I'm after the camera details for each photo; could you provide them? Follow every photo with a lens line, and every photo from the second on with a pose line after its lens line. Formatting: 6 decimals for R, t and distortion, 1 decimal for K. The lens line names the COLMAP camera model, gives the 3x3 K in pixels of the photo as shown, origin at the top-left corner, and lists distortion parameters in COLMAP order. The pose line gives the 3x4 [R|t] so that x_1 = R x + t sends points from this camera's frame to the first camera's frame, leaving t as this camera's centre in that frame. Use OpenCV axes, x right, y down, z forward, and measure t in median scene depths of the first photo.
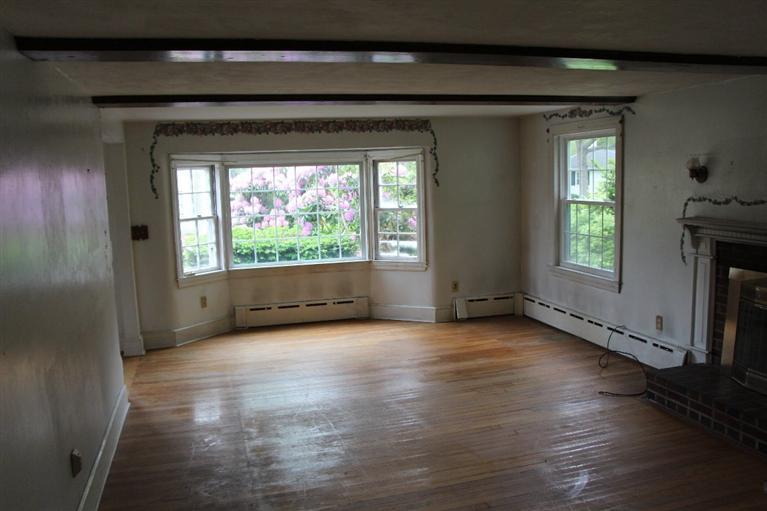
lens RADIAL K [[639.4, 0, 383.5], [0, 639.4, 255.5], [0, 0, 1]] dist [-0.182320, 0.175671]
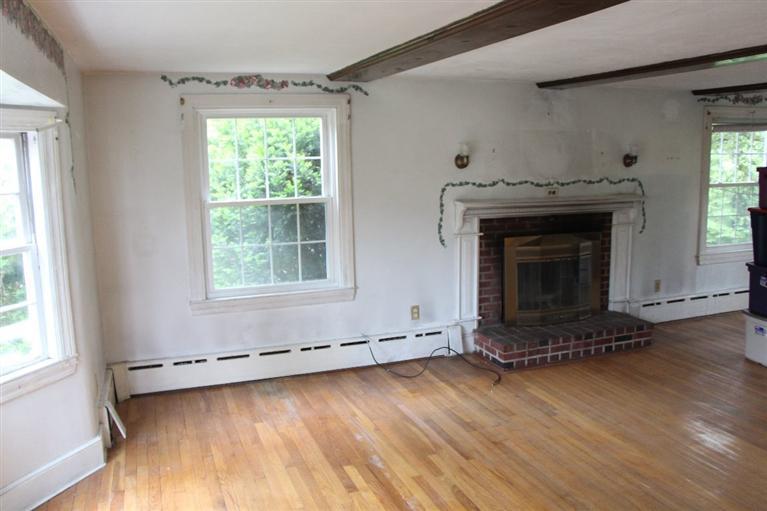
lens RADIAL K [[639.4, 0, 383.5], [0, 639.4, 255.5], [0, 0, 1]] dist [-0.182320, 0.175671]
pose [[-0.067197, -0.131986, 0.988971, -0.485291], [0.143254, 0.979665, 0.140478, -0.116298], [-0.987402, 0.151114, -0.046923, 0.969366]]
